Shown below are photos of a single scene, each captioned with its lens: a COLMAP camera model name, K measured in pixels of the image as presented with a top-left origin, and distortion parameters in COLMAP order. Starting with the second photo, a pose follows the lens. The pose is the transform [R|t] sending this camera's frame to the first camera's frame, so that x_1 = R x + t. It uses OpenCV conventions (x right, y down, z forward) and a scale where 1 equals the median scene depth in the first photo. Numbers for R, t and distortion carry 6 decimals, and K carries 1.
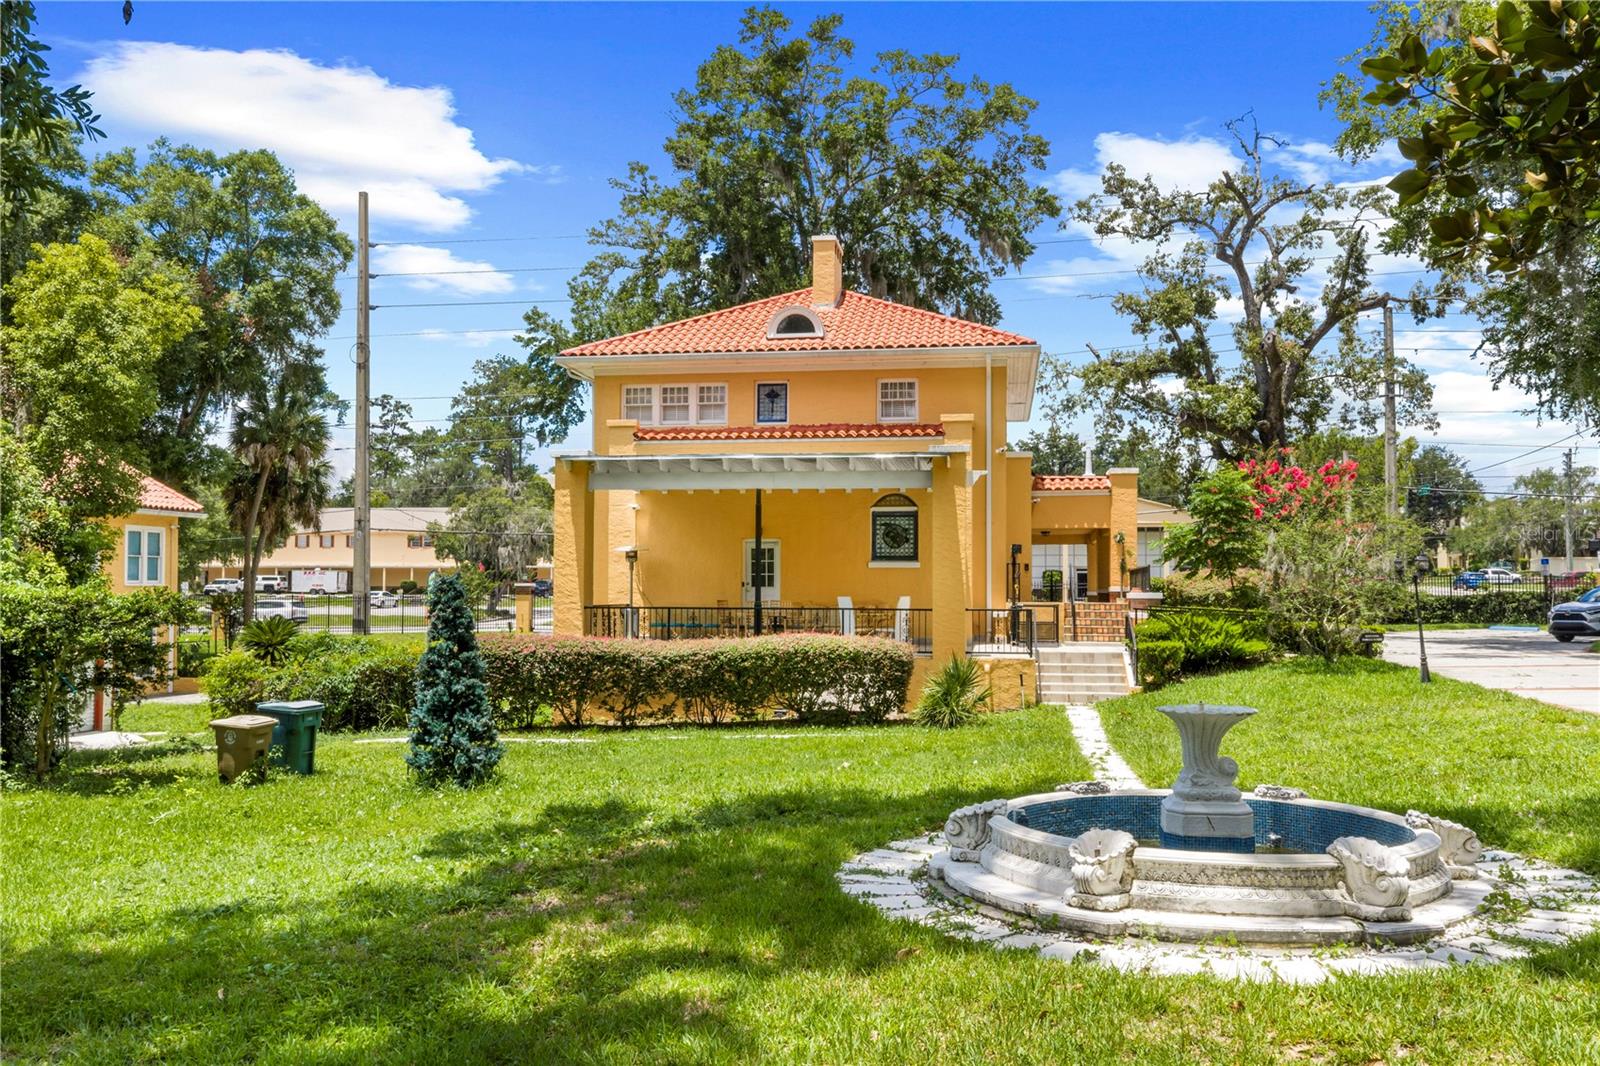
lens RADIAL K [[1336.6, 0, 800.0], [0, 1336.6, 533.0], [0, 0, 1]] dist [0.014628, -0.016788]
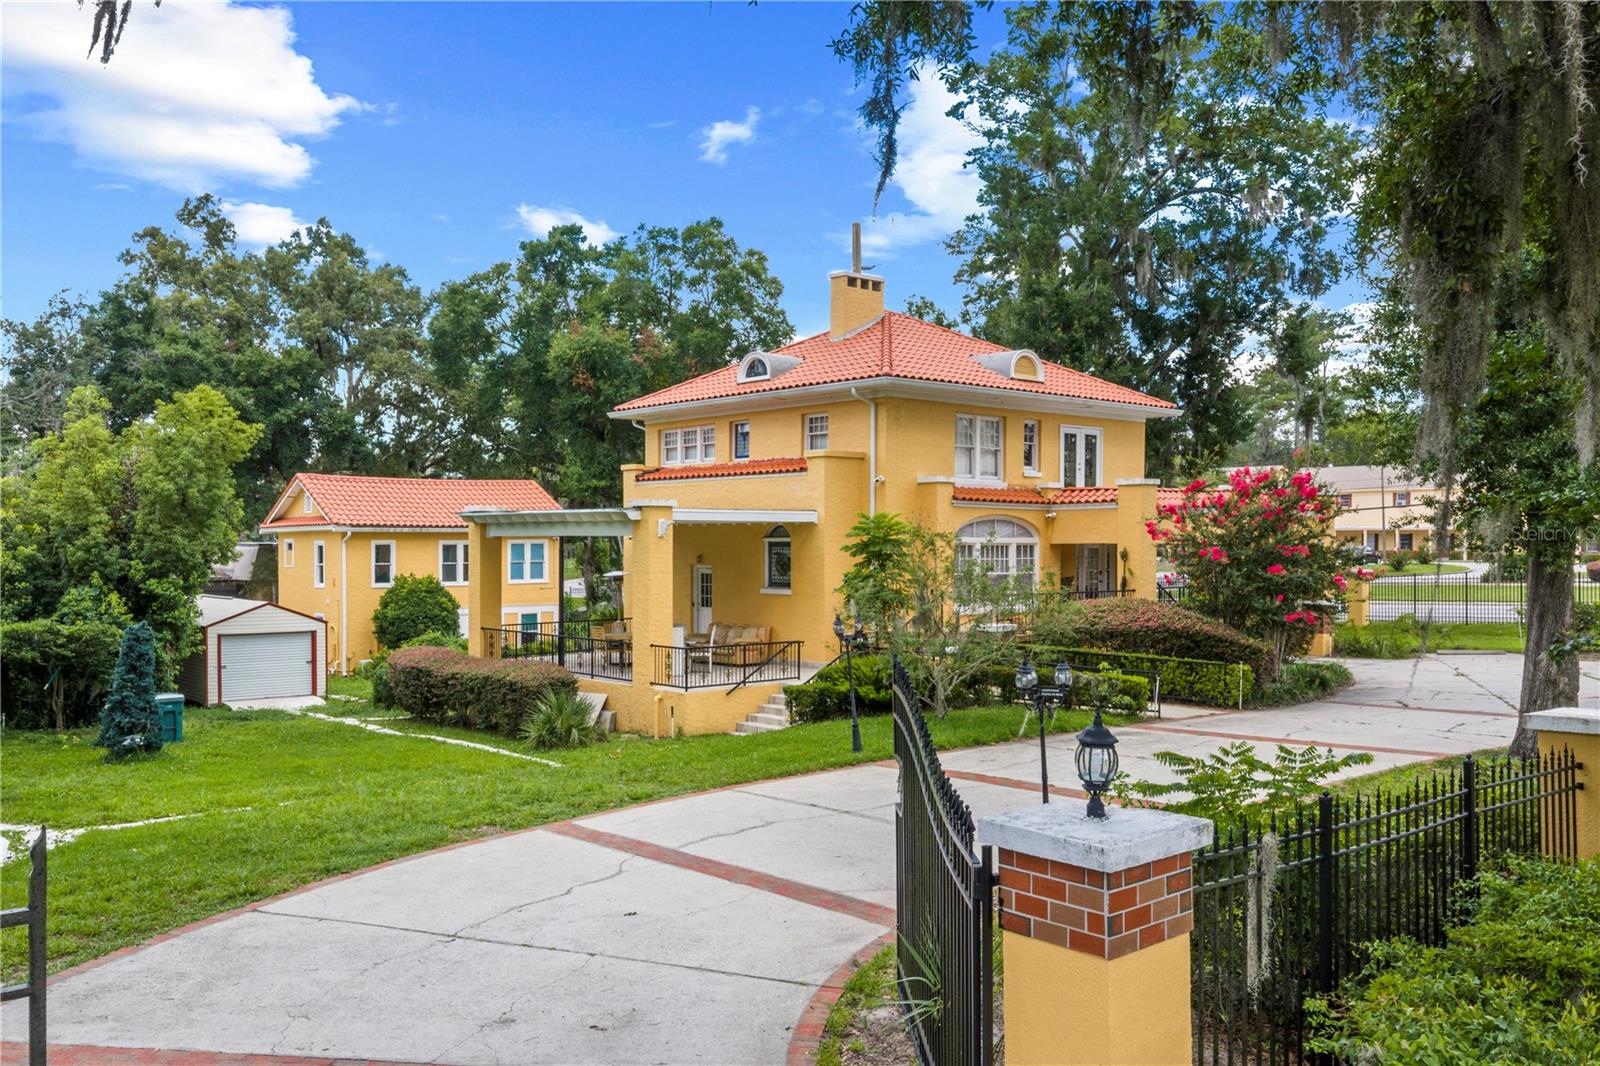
lens RADIAL K [[1340.3, 0, 798.1], [0, 1340.3, 534.1], [0, 0, 1]] dist [0.007608, 0.003658]
pose [[0.767212, -0.008131, -0.641342, 0.736232], [0.034963, 0.998963, 0.029160, -0.050224], [0.640440, -0.044795, 0.766701, 0.162822]]
